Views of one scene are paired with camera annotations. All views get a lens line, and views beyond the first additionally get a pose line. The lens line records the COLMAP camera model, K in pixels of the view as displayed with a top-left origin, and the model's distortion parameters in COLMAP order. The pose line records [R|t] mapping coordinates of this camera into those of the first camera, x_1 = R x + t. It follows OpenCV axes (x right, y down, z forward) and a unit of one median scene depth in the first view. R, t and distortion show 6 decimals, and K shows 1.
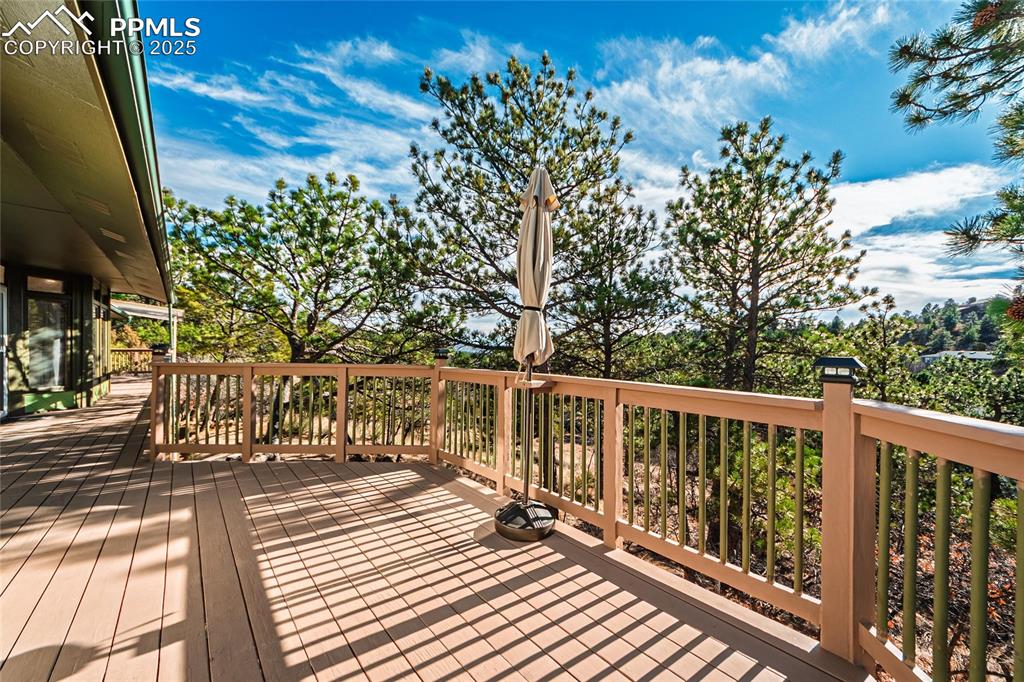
lens RADIAL K [[364.7, 0, 516.0], [0, 364.7, 348.5], [0, 0, 1]] dist [-0.001104, -0.000091]
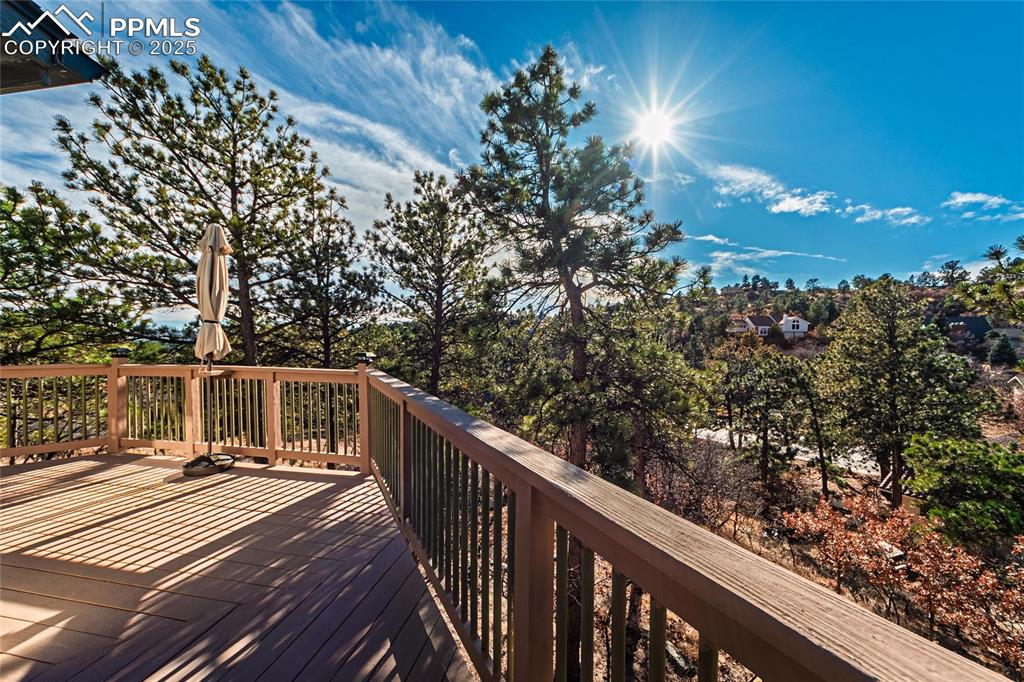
lens RADIAL K [[369.4, 0, 516.1], [0, 369.4, 349.4], [0, 0, 1]] dist [-0.007447, 0.000163]
pose [[0.800425, -0.026723, 0.598837, 0.062389], [0.004610, 0.999251, 0.038429, -0.022286], [-0.599415, -0.027998, 0.799949, -0.411298]]
